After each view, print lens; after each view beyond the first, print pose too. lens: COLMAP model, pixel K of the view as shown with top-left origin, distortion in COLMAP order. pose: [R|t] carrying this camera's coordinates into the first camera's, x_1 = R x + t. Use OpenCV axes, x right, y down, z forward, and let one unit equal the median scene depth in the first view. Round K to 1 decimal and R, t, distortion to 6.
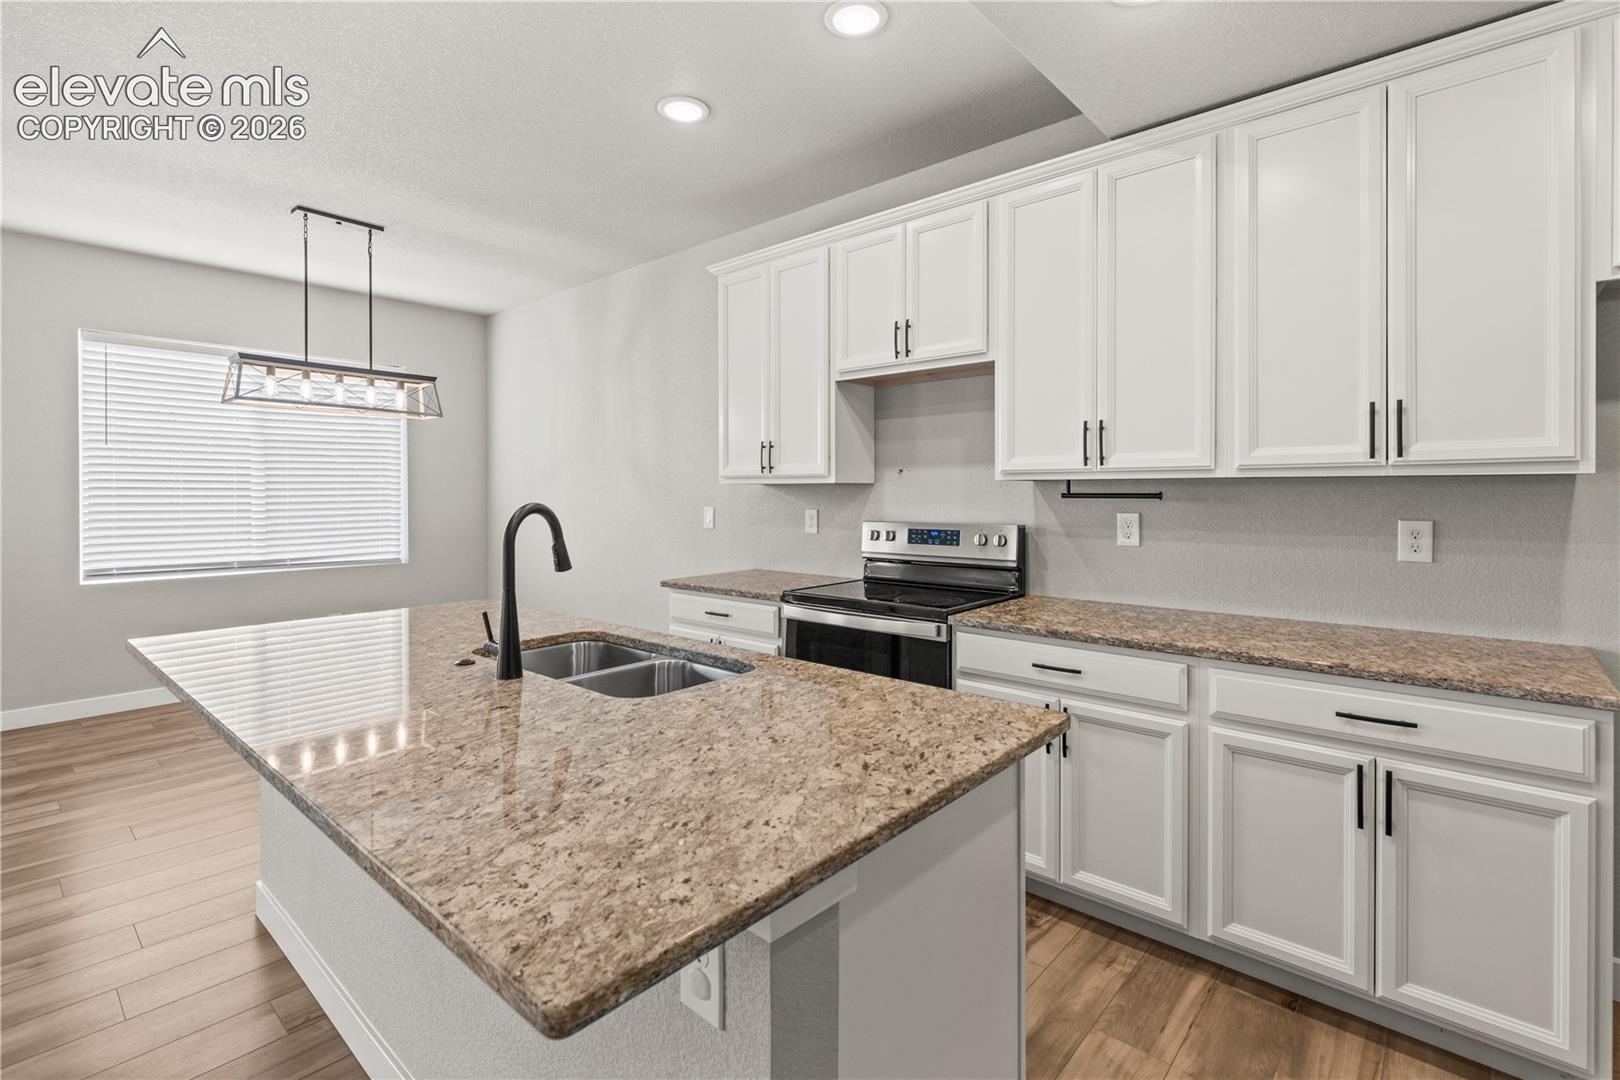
lens RADIAL K [[740.5, 0, 799.3], [0, 740.5, 495.0], [0, 0, 1]] dist [-0.000218, -0.000013]
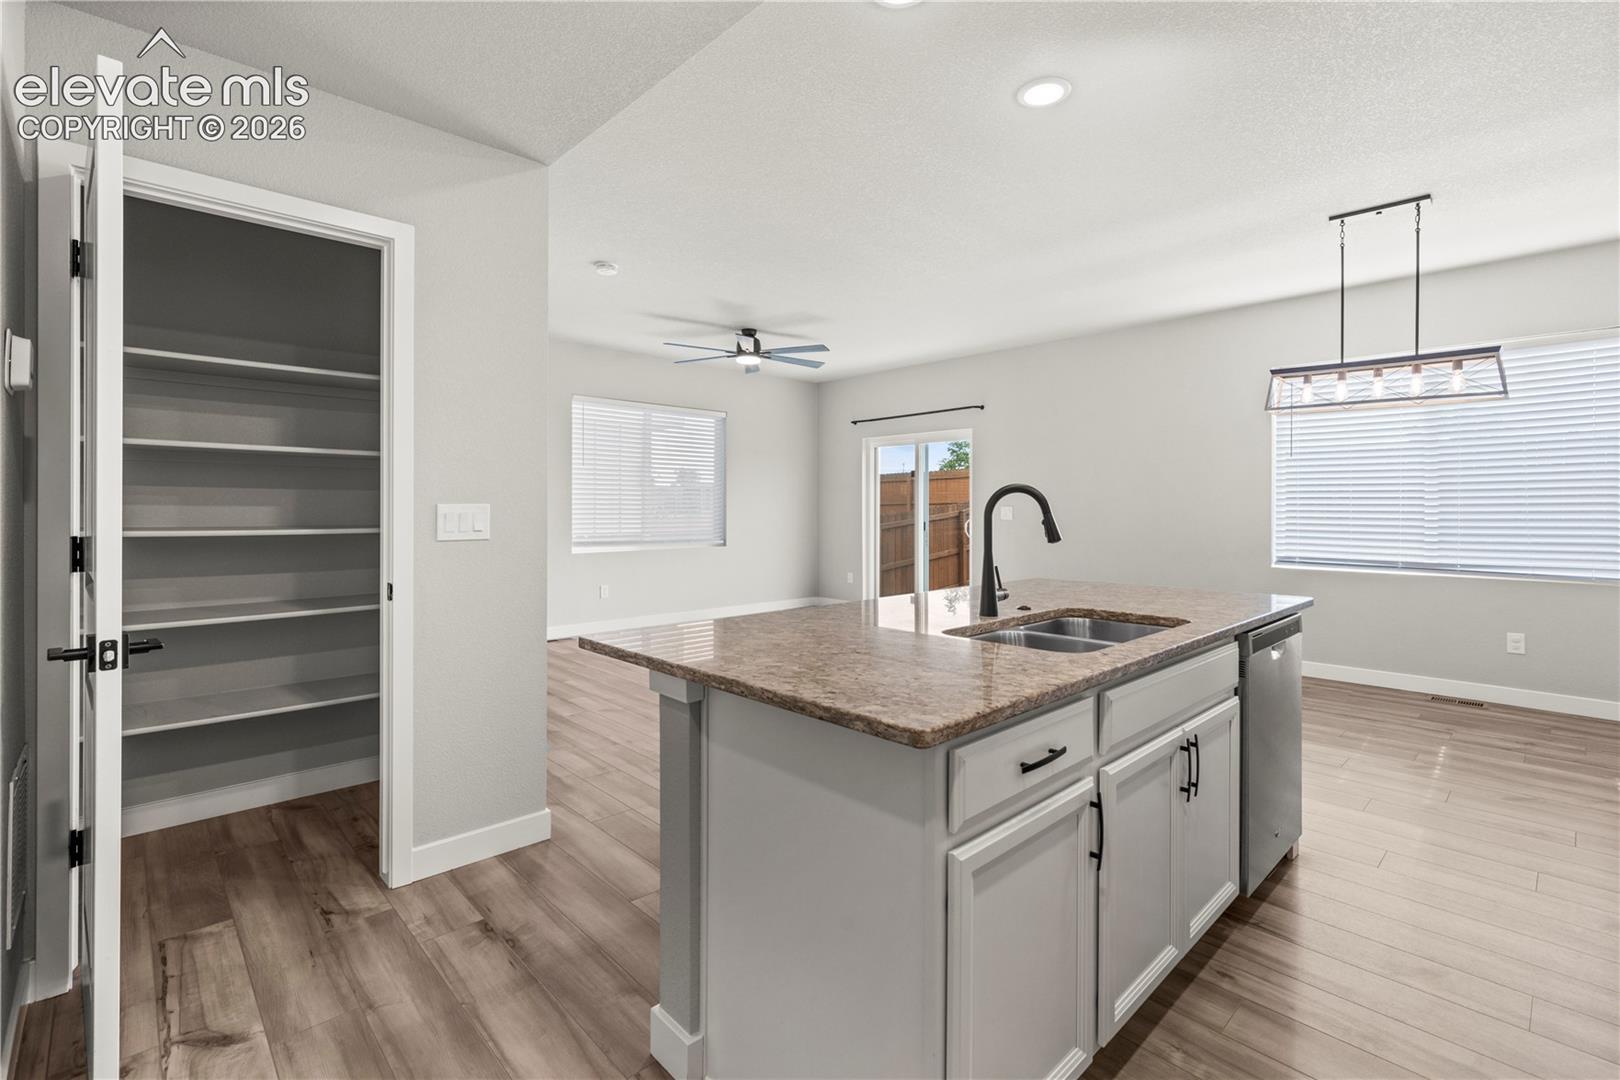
lens RADIAL K [[730.4, 0, 805.0], [0, 730.4, 509.3], [0, 0, 1]] dist [-0.000478, 0.000009]
pose [[-0.086001, 0.003384, -0.996289, 0.416665], [-0.005081, 0.999980, 0.003835, 0.023124], [0.996282, 0.005392, -0.085982, 0.347741]]
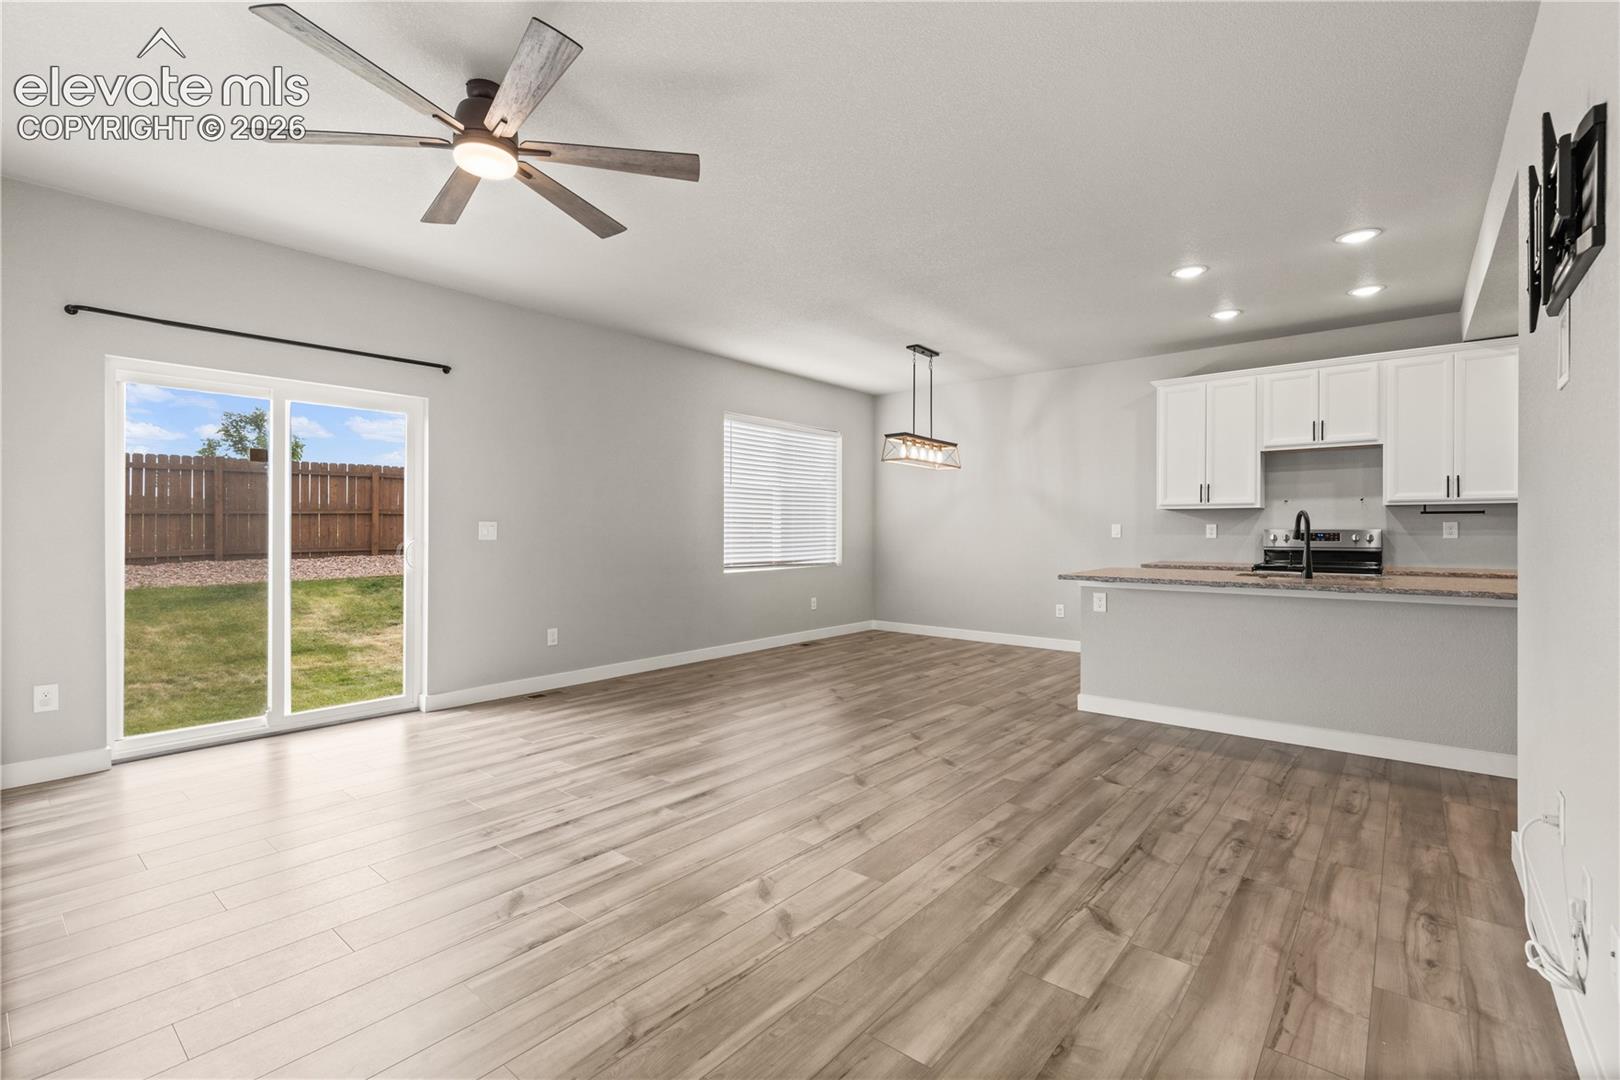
lens RADIAL K [[716.9, 0, 803.7], [0, 716.9, 529.6], [0, 0, 1]] dist [0.001021, 0.000019]
pose [[0.999632, 0.001881, 0.027068, -0.971030], [-0.001764, 0.999989, -0.004345, 0.040930], [-0.027076, 0.004296, 0.999624, -0.626668]]
